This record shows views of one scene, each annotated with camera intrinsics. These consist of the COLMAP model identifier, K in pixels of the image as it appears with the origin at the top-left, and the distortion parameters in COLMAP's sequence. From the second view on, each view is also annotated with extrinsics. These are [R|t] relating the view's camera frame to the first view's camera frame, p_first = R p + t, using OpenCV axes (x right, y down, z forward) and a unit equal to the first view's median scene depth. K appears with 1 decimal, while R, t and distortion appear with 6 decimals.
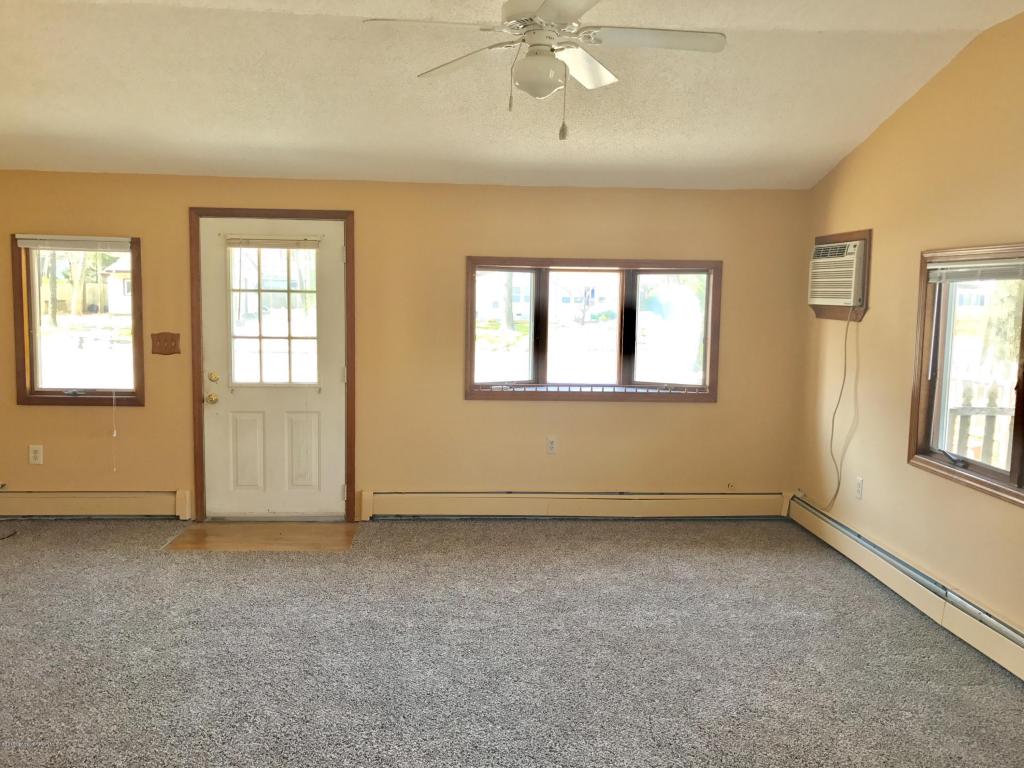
lens RADIAL K [[829.7, 0, 510.0], [0, 829.7, 366.3], [0, 0, 1]] dist [0.038156, -0.090331]
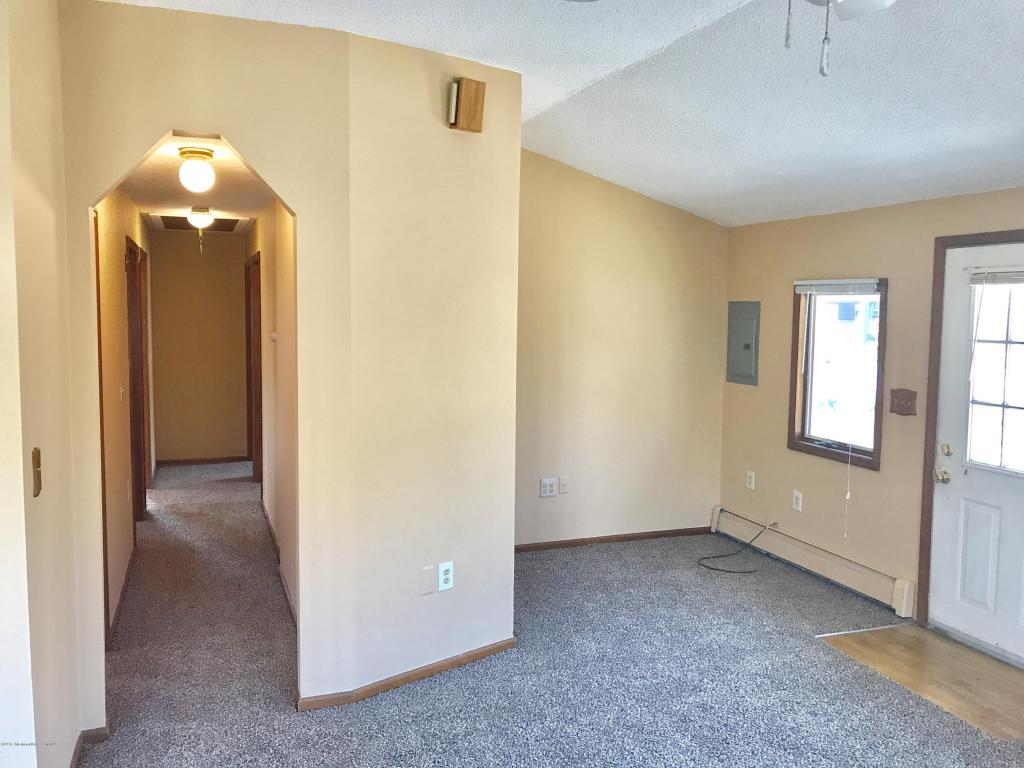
lens RADIAL K [[829.7, 0, 510.0], [0, 829.7, 366.3], [0, 0, 1]] dist [0.038156, -0.090331]
pose [[0.276134, 0.052274, -0.959697, 0.282328], [-0.090223, 0.995520, 0.028266, -0.051068], [0.956875, 0.078781, 0.279613, 0.381862]]
